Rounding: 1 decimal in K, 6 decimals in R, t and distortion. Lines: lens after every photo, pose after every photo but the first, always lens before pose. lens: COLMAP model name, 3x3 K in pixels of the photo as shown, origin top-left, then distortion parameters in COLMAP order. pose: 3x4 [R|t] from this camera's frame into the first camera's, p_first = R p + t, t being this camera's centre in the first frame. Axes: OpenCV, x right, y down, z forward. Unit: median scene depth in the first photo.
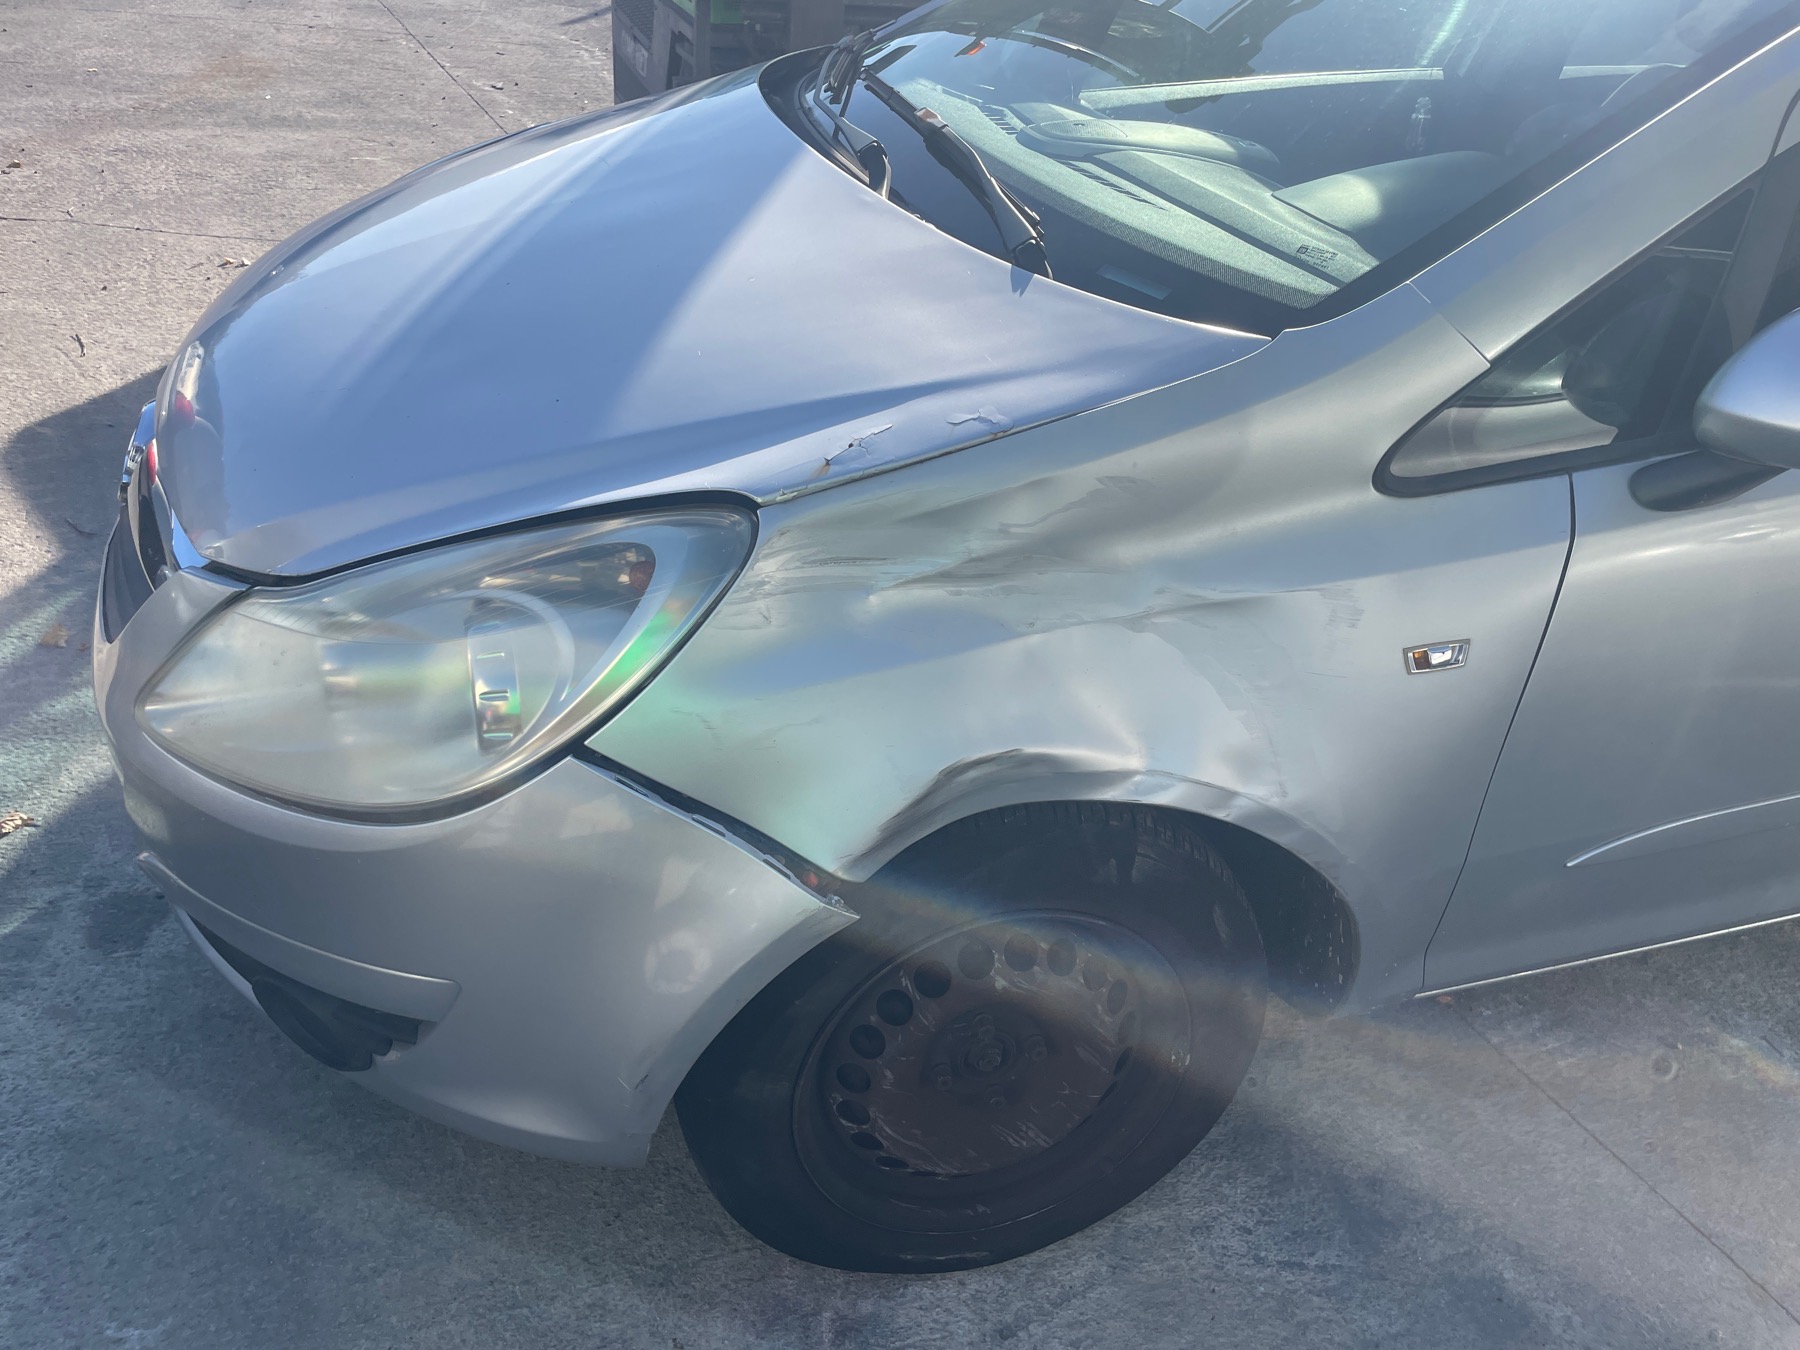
lens RADIAL K [[1369.0, 0, 899.3], [0, 1369.0, 683.5], [0, 0, 1]] dist [0.082135, -0.107615]
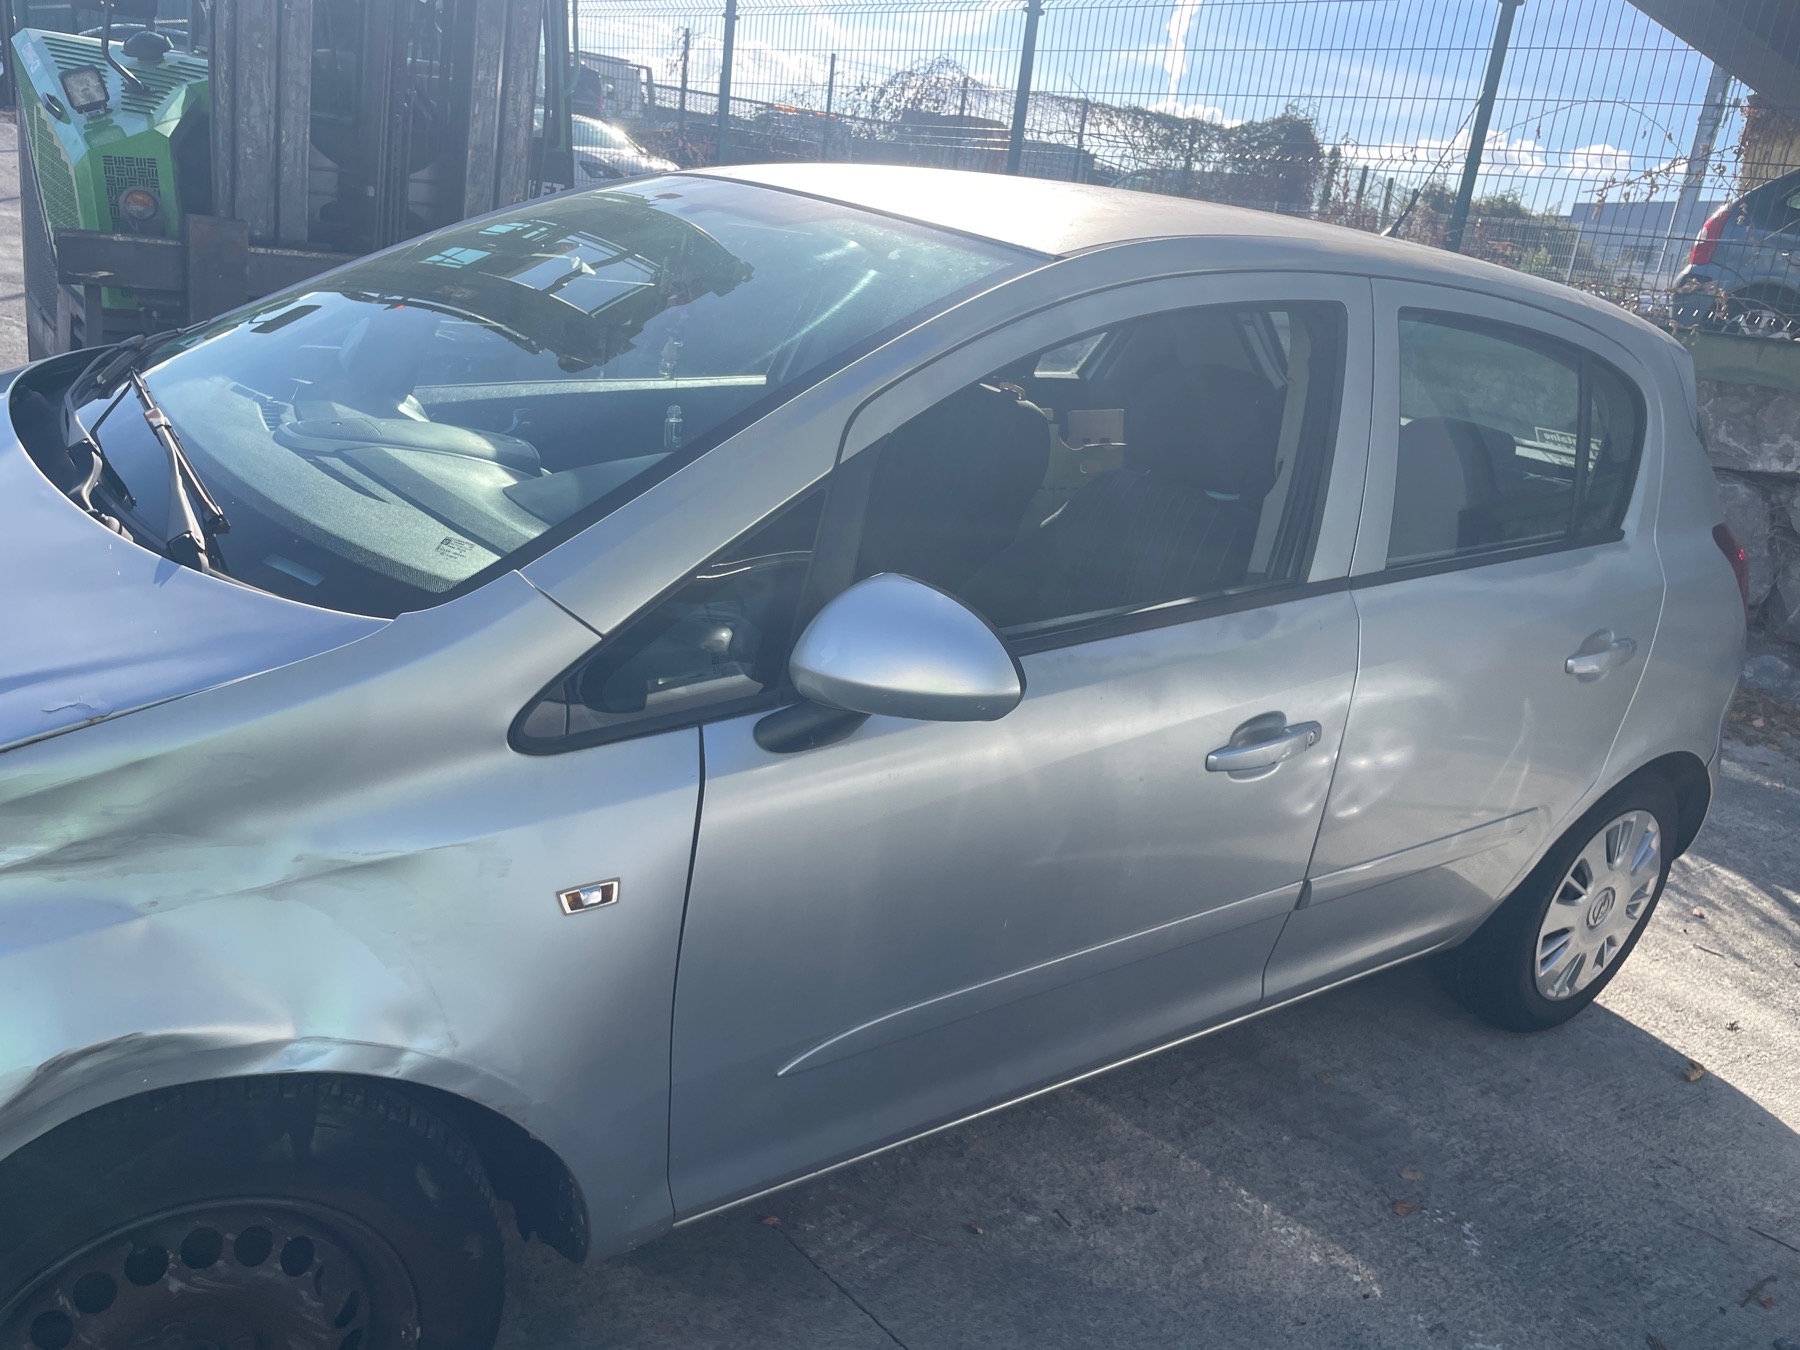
lens RADIAL K [[1369.0, 0, 886.0], [0, 1369.0, 683.7], [0, 0, 1]] dist [0.082135, -0.107615]
pose [[0.956411, -0.047254, 0.288174, 0.303975], [0.098257, 0.981356, -0.165182, 0.018155], [-0.274996, 0.186297, 0.943224, -0.125918]]
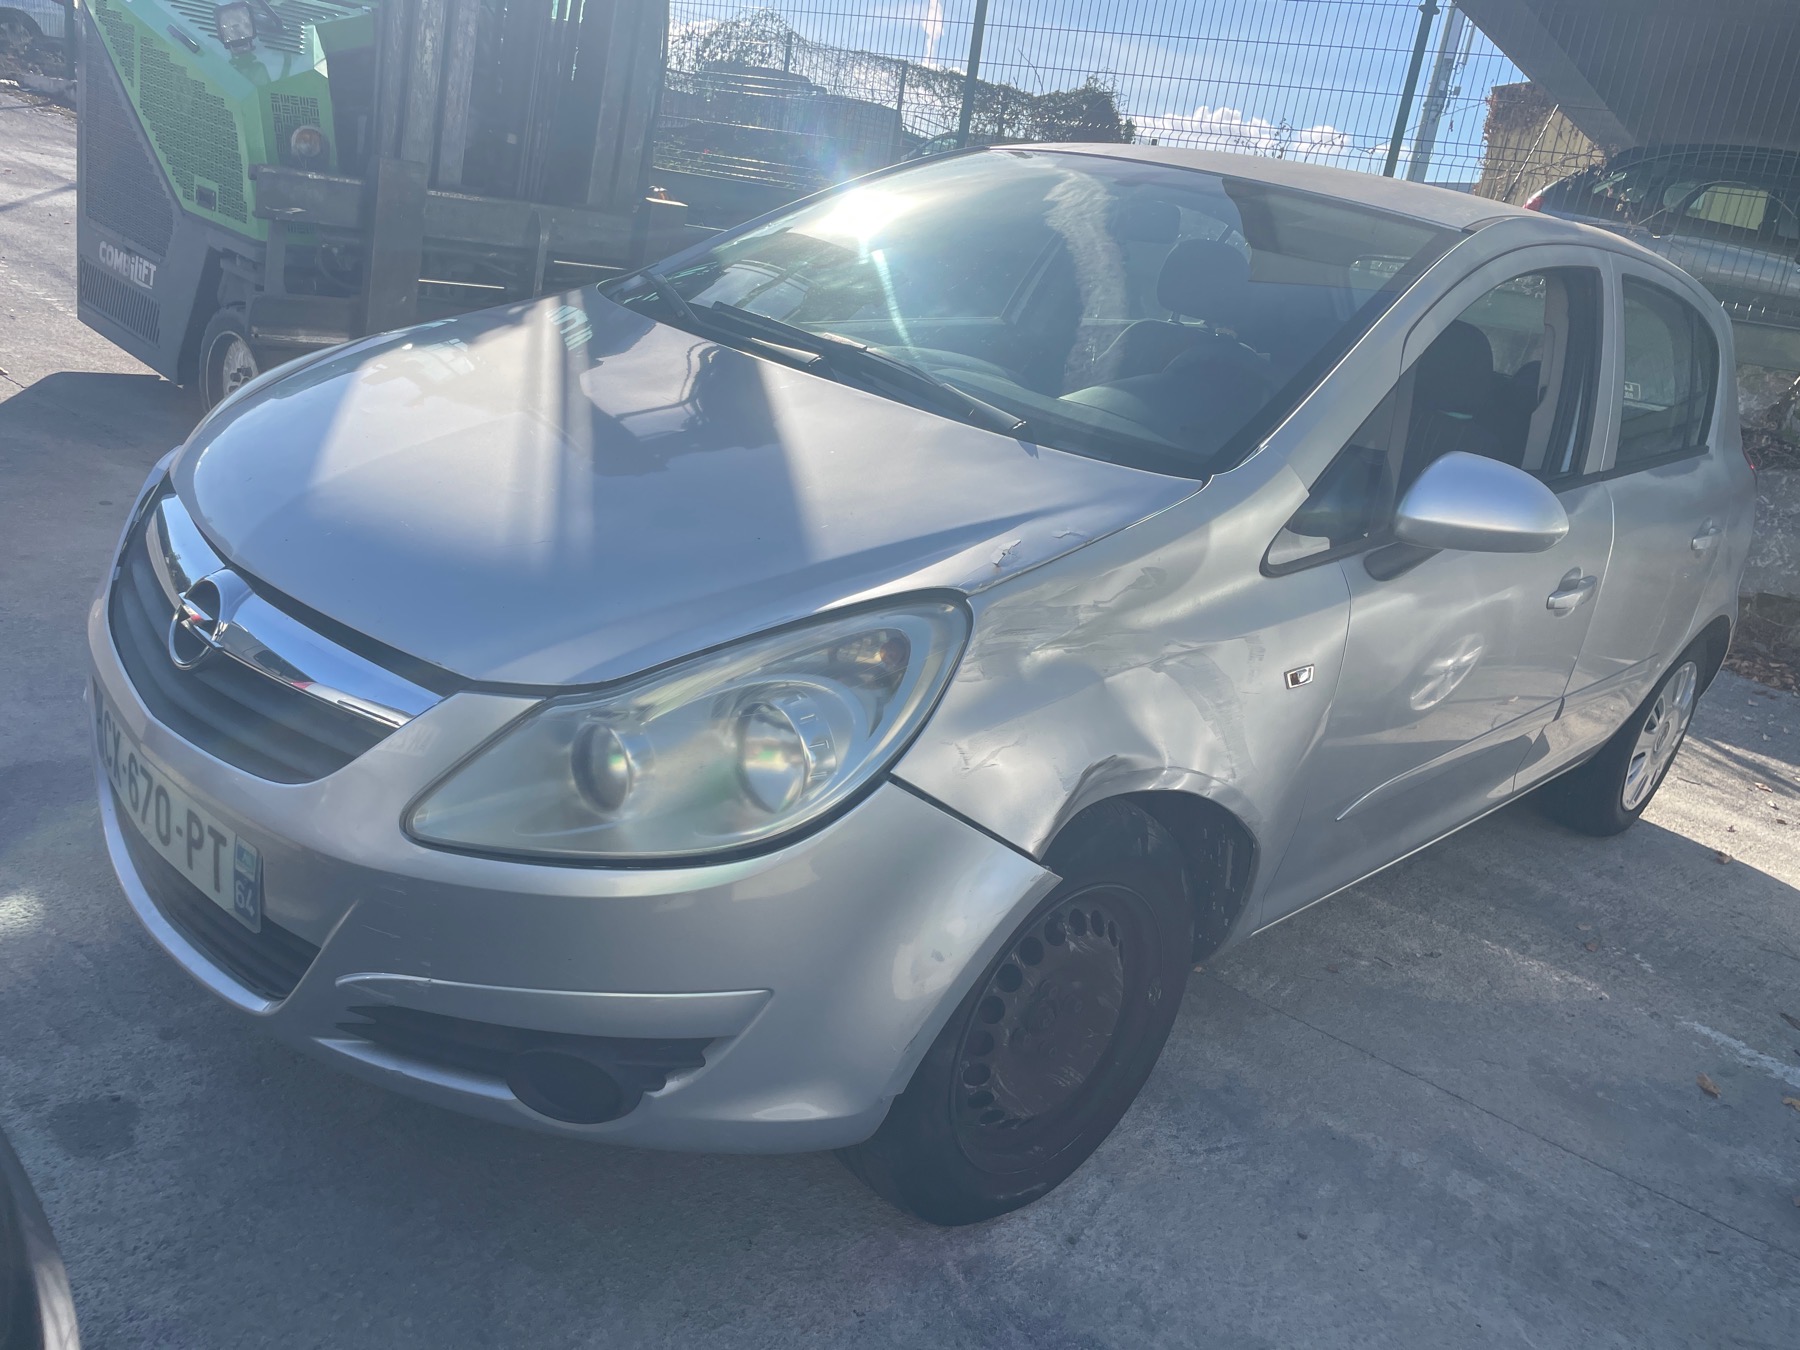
lens RADIAL K [[1369.0, 0, 909.6], [0, 1369.0, 683.8], [0, 0, 1]] dist [0.082135, -0.107615]
pose [[0.885594, -0.082052, 0.457156, -0.714079], [0.149572, 0.982220, -0.113456, 0.099217], [-0.439718, 0.168854, 0.882120, -0.184436]]
